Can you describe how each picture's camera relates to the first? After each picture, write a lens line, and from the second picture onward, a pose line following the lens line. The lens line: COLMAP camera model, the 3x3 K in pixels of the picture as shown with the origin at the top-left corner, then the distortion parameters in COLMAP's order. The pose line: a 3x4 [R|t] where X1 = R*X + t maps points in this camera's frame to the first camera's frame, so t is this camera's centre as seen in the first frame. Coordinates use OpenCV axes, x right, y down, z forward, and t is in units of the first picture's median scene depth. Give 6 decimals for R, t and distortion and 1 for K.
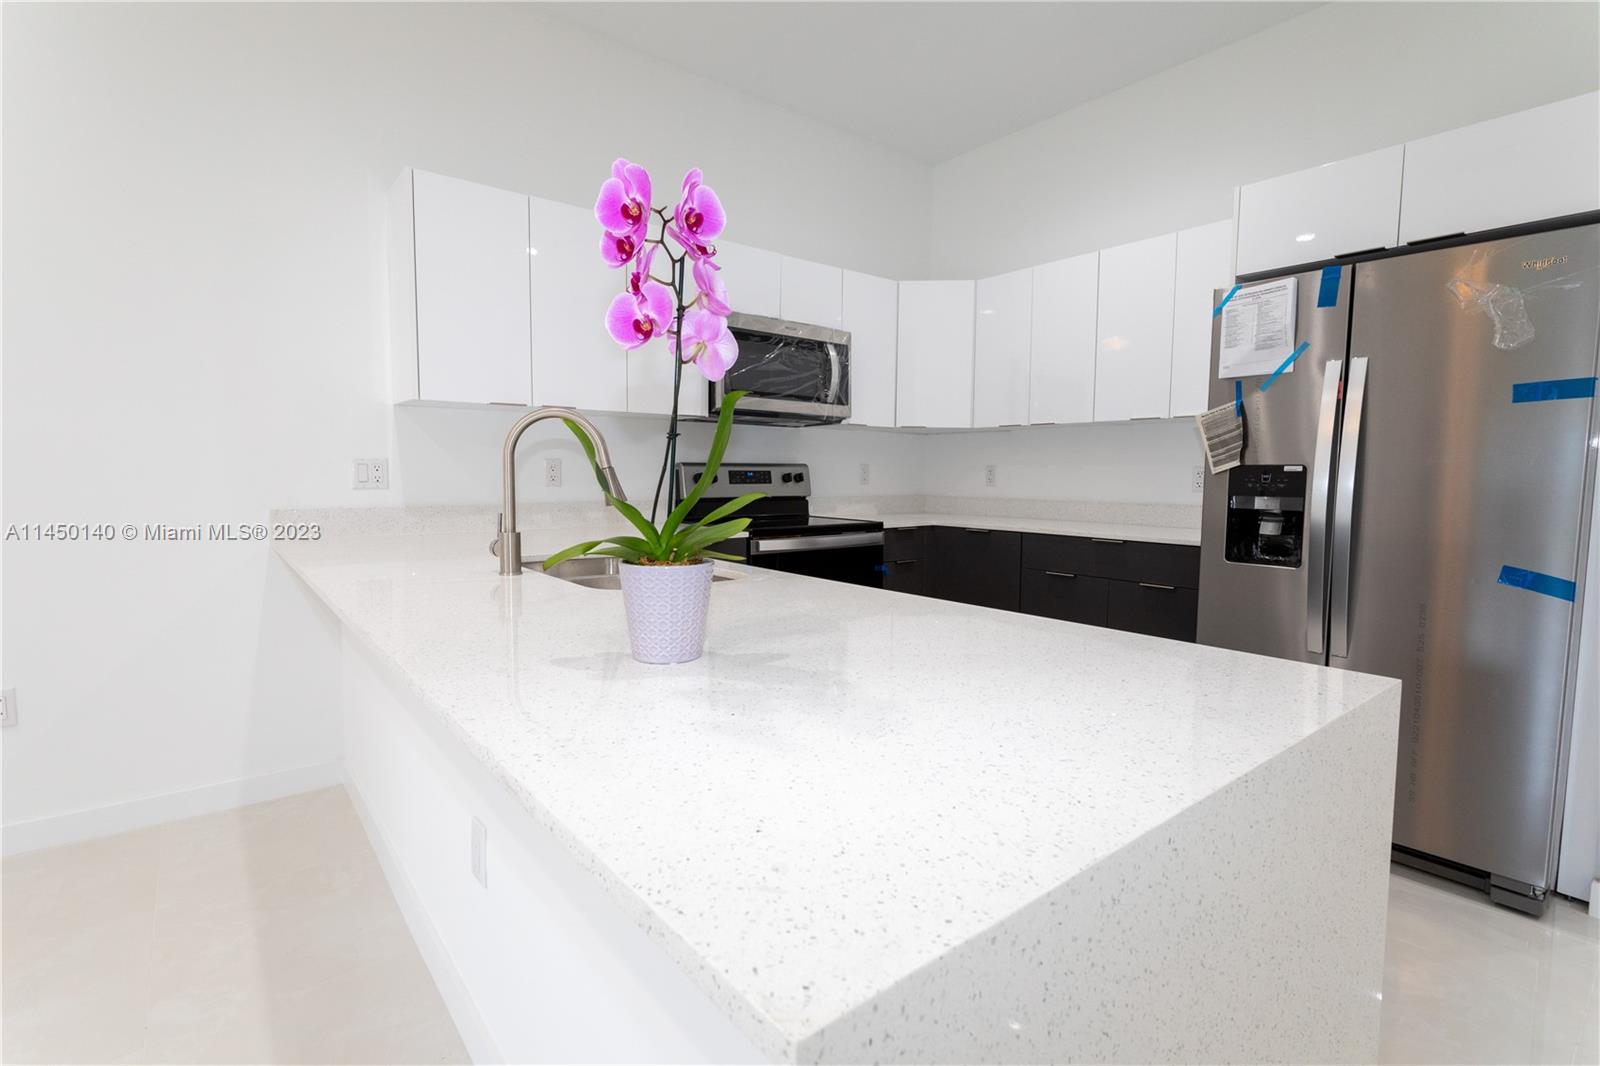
lens RADIAL K [[757.9, 0, 807.9], [0, 757.9, 532.8], [0, 0, 1]] dist [0.016336, 0.000150]
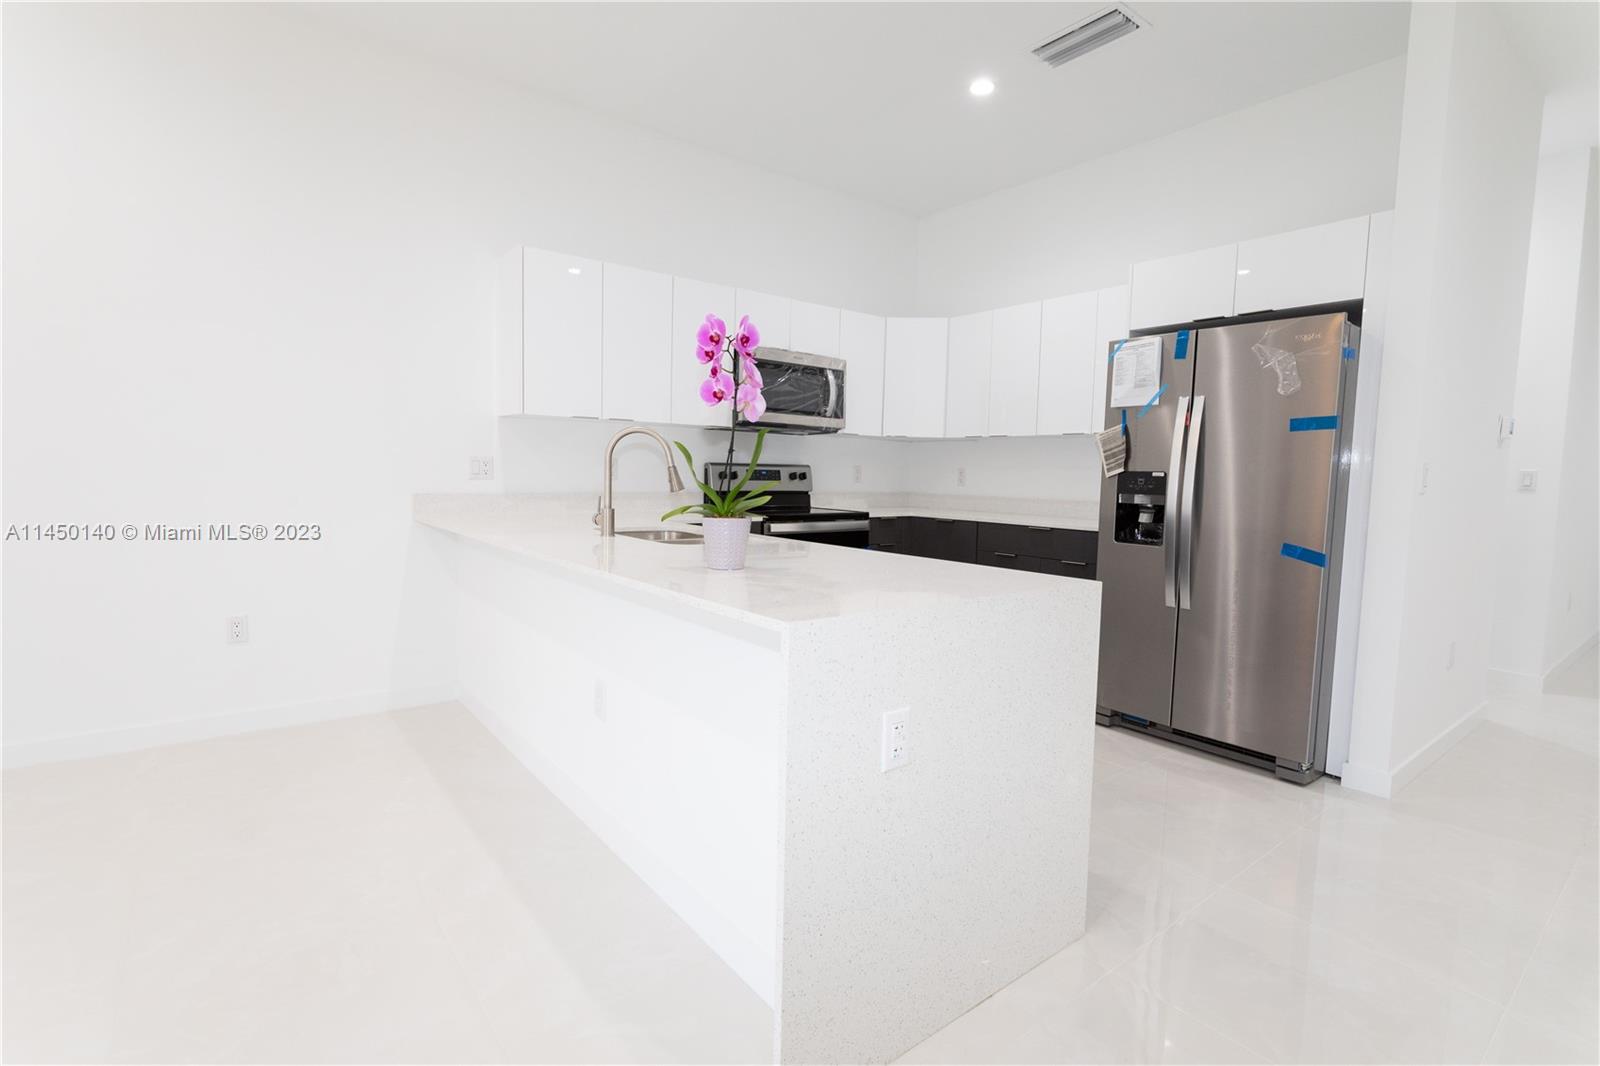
lens RADIAL K [[757.9, 0, 803.8], [0, 757.9, 536.5], [0, 0, 1]] dist [0.016336, 0.000150]
pose [[0.999768, 0.015963, -0.014486, 0.014481], [-0.015894, 0.999862, 0.004834, 0.030622], [0.014561, -0.004602, 0.999883, -0.370657]]
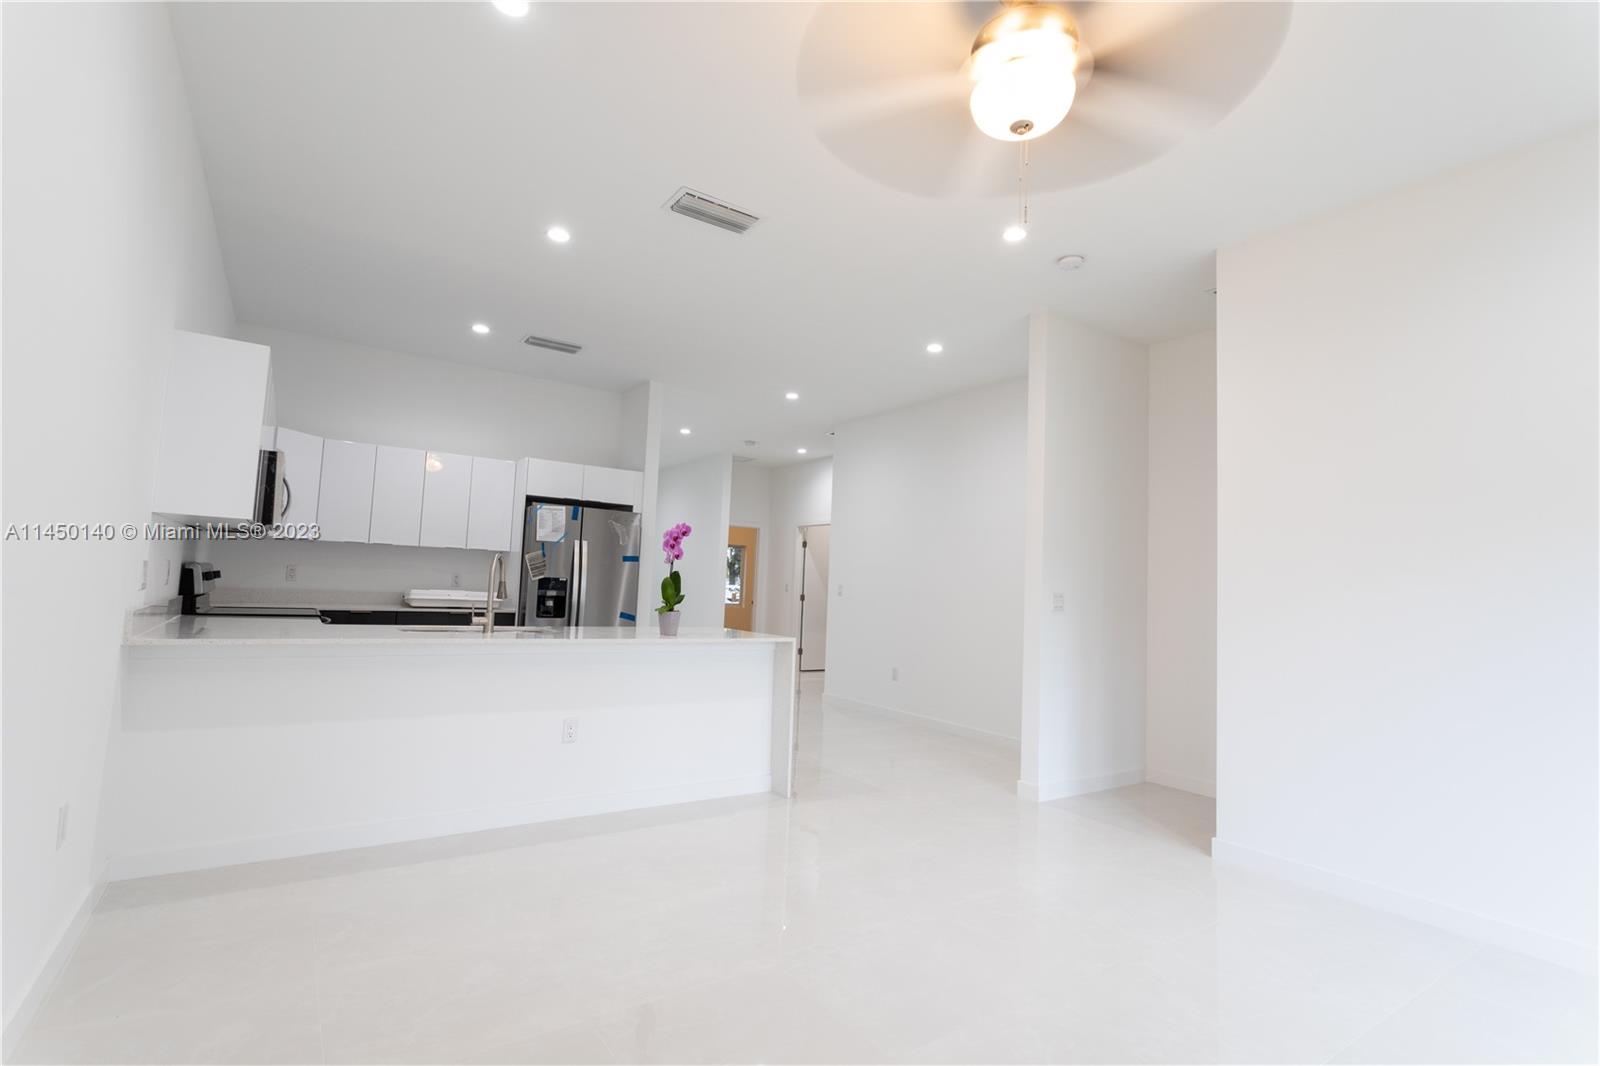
lens RADIAL K [[757.9, 0, 802.3], [0, 757.9, 537.5], [0, 0, 1]] dist [0.016336, 0.000150]
pose [[0.107010, 0.037547, 0.993549, -1.735661], [0.036434, 0.998467, -0.041657, -0.085274], [-0.993590, 0.040657, 0.105478, -0.071386]]
